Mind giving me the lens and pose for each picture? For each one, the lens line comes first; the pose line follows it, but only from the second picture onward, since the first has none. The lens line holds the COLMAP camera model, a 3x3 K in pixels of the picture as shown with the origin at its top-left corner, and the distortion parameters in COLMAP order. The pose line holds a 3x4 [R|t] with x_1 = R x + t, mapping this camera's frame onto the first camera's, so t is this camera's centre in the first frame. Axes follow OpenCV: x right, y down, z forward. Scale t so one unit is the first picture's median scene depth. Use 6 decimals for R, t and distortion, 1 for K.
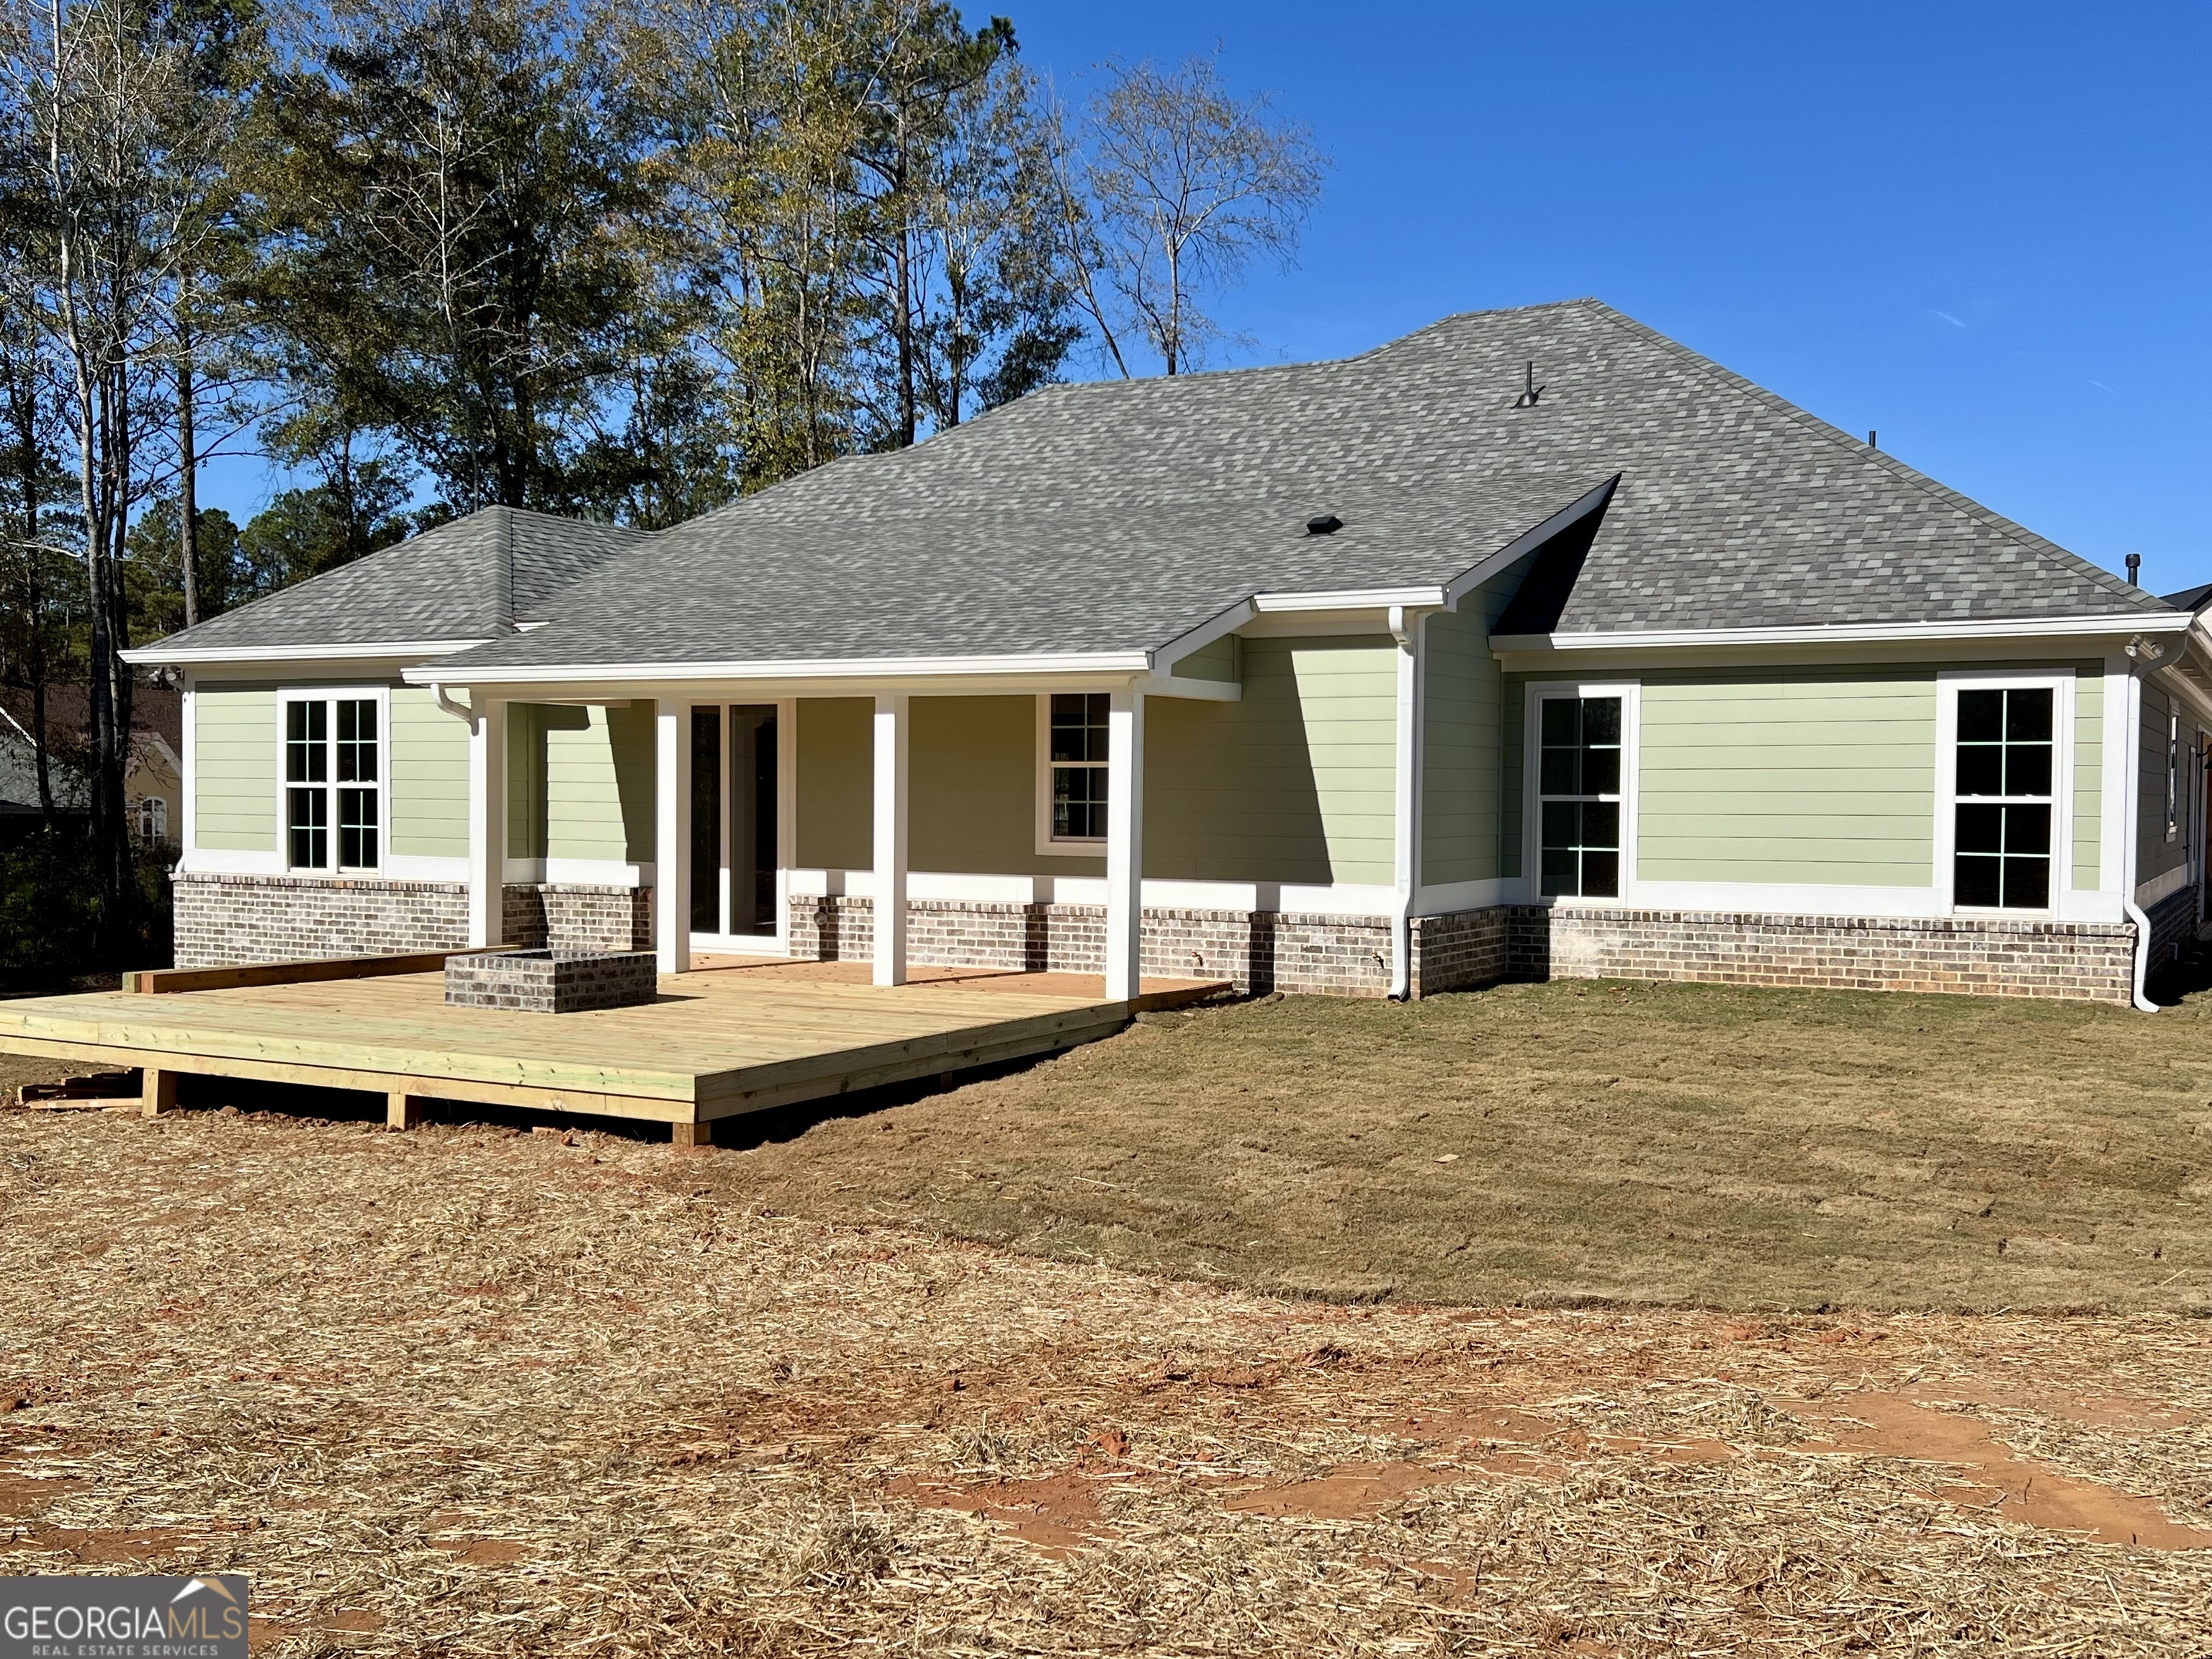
lens RADIAL K [[2143.4, 0, 1141.5], [0, 2143.4, 861.4], [0, 0, 1]] dist [0.156376, -0.395283]
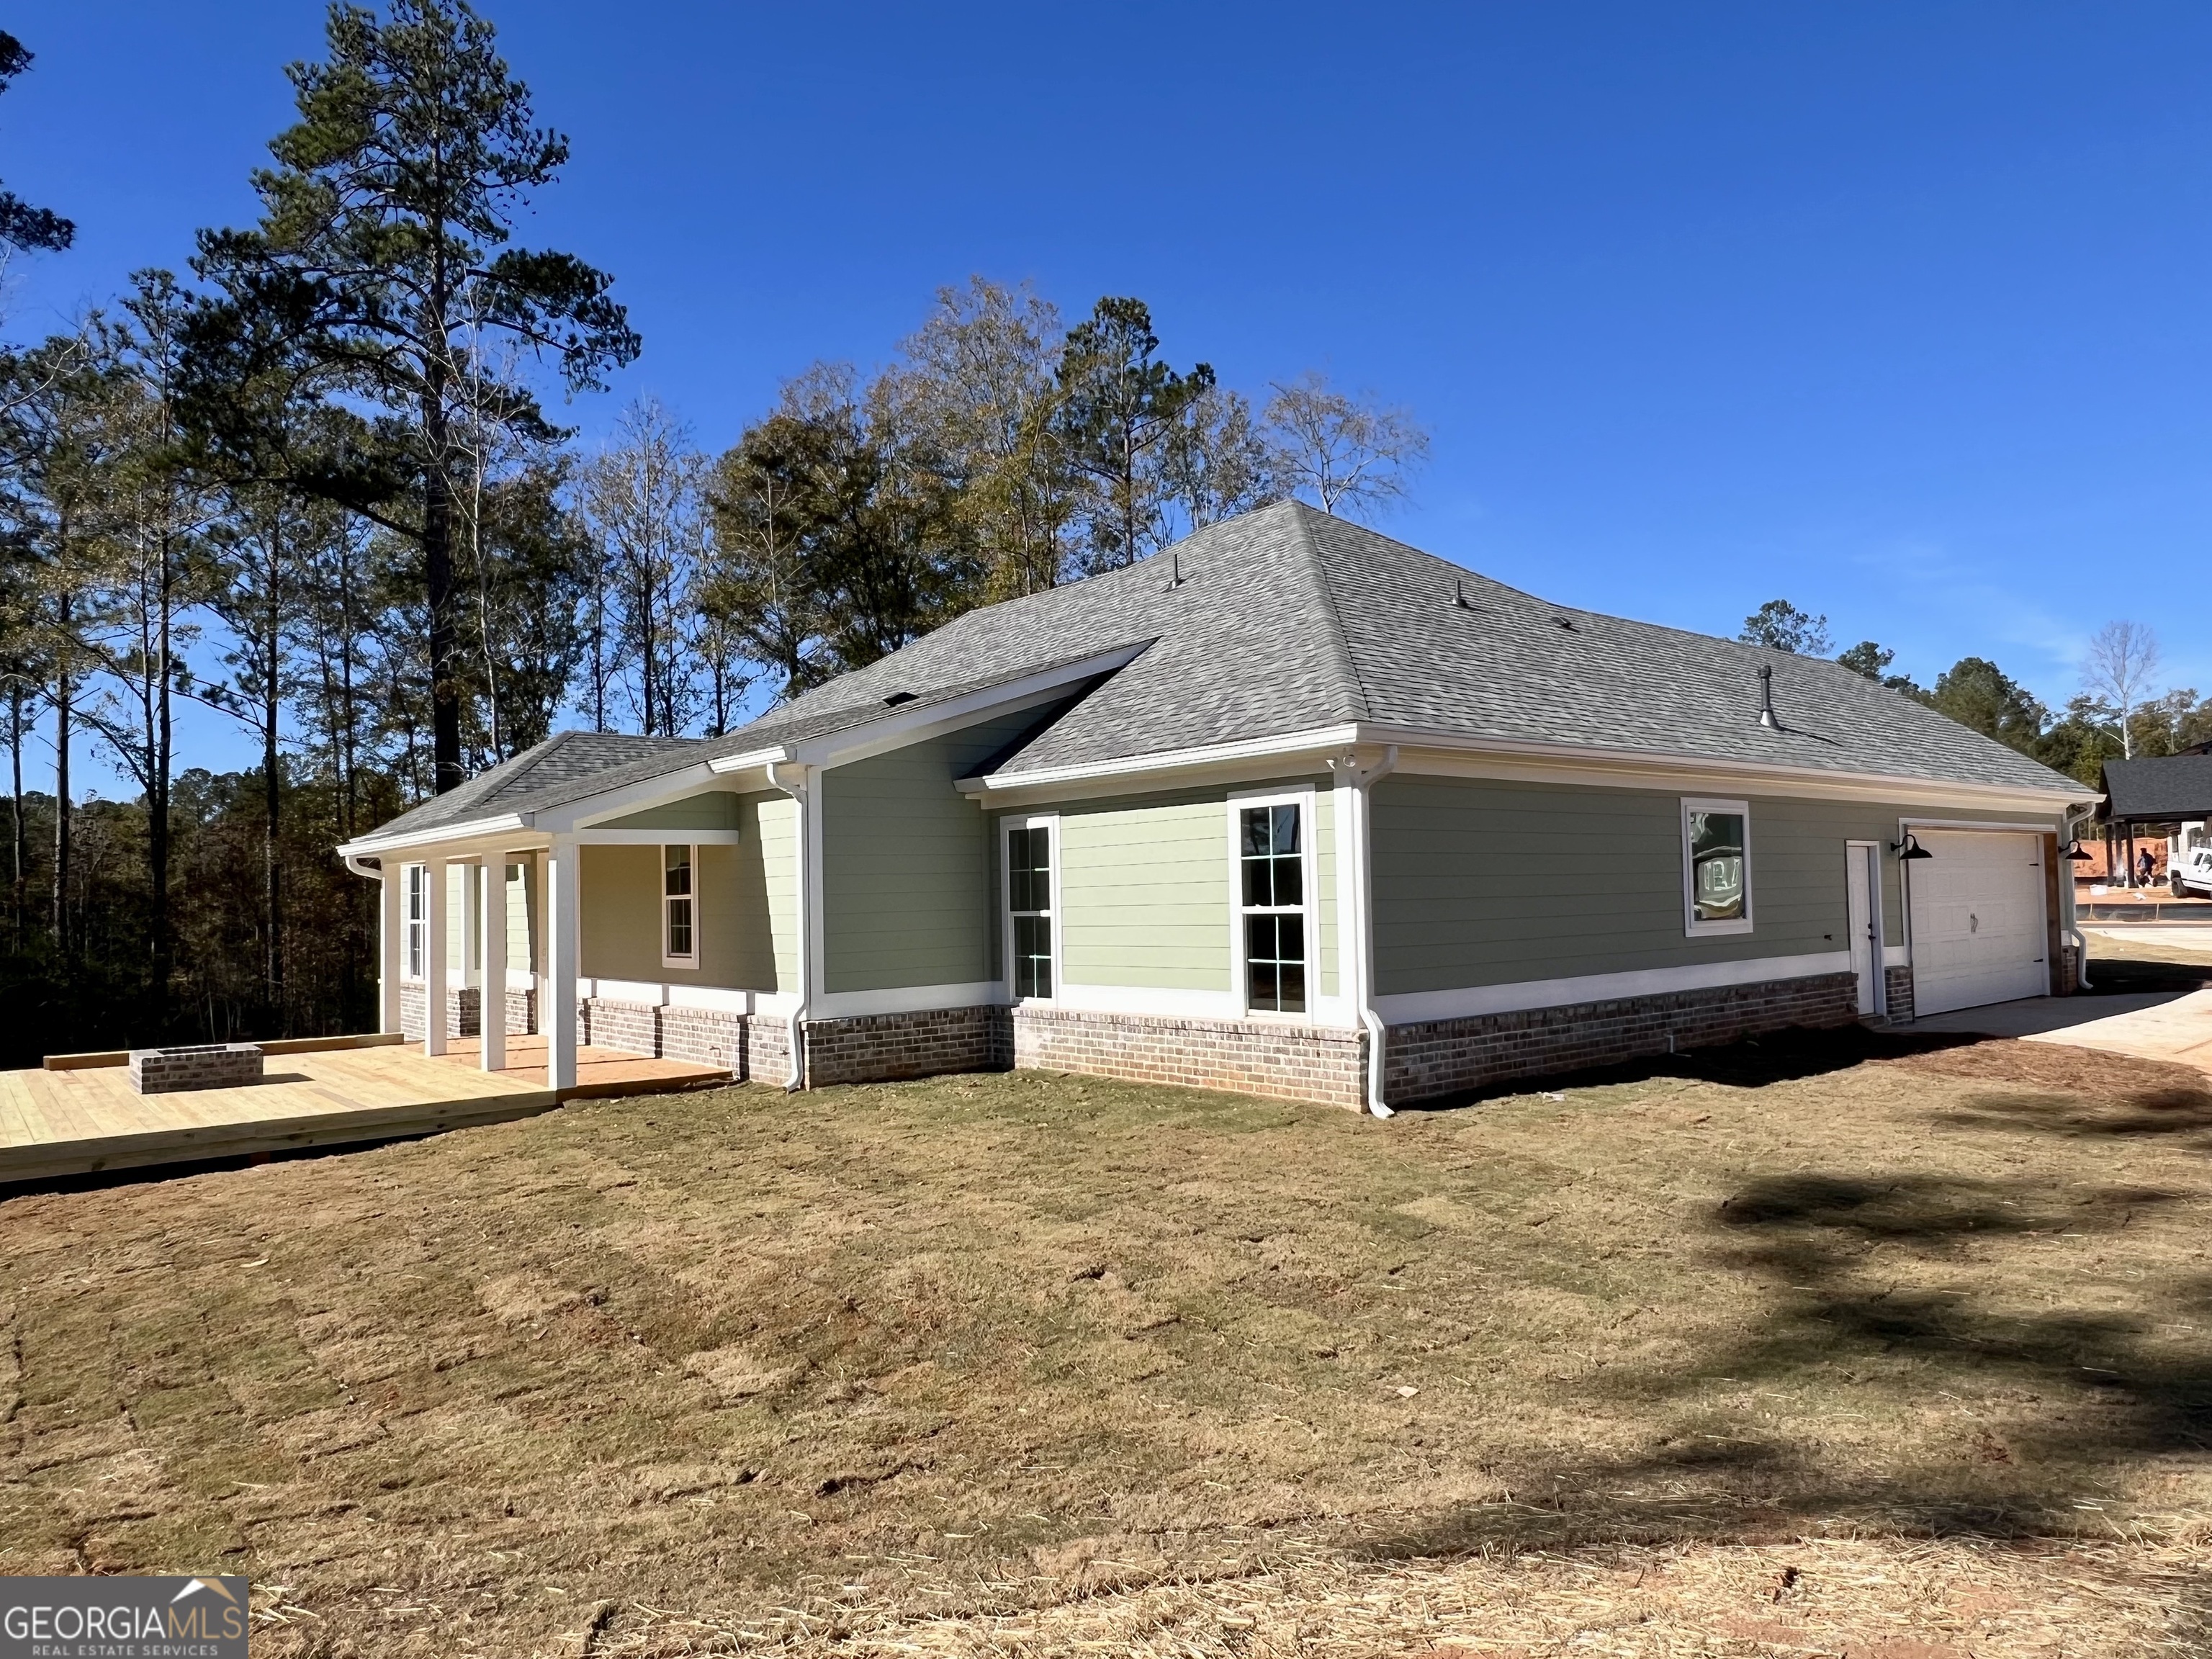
lens RADIAL K [[1427.9, 0, 1107.3], [0, 1427.9, 837.2], [0, 0, 1]] dist [-0.006651, 0.000460]
pose [[0.929134, -0.045455, -0.366939, 0.538040], [0.019546, 0.997065, -0.074020, -0.012804], [0.369227, 0.061602, 0.927295, 0.298325]]
